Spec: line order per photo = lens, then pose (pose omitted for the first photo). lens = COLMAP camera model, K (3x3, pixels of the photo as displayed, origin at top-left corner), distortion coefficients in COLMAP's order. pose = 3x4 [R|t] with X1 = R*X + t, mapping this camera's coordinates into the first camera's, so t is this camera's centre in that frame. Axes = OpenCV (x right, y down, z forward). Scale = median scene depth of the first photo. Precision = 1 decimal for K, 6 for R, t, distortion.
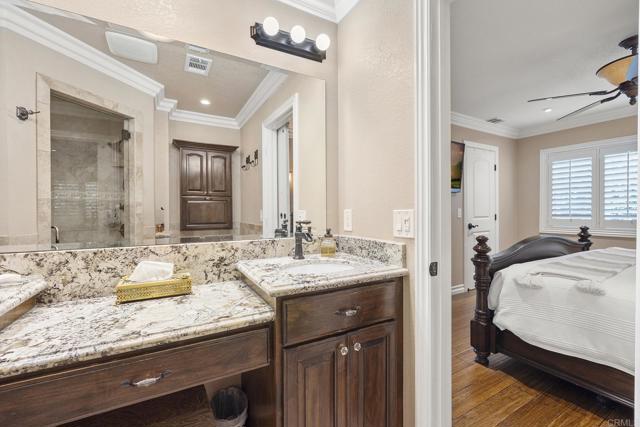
lens RADIAL K [[273.6, 0, 321.1], [0, 273.6, 215.4], [0, 0, 1]] dist [0.002482, -0.000062]
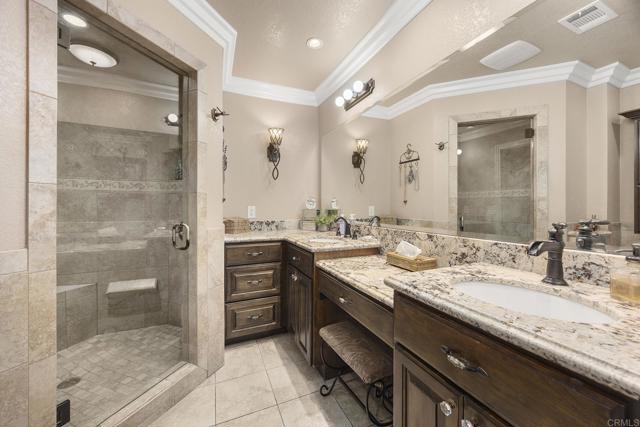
lens RADIAL K [[246.2, 0, 321.5], [0, 246.2, 209.0], [0, 0, 1]] dist [-0.001535, -0.000168]
pose [[-0.090685, 0.012170, -0.995805, 0.400692], [-0.015672, 0.999784, 0.013646, -0.006811], [0.995756, 0.016844, -0.090475, 0.404789]]
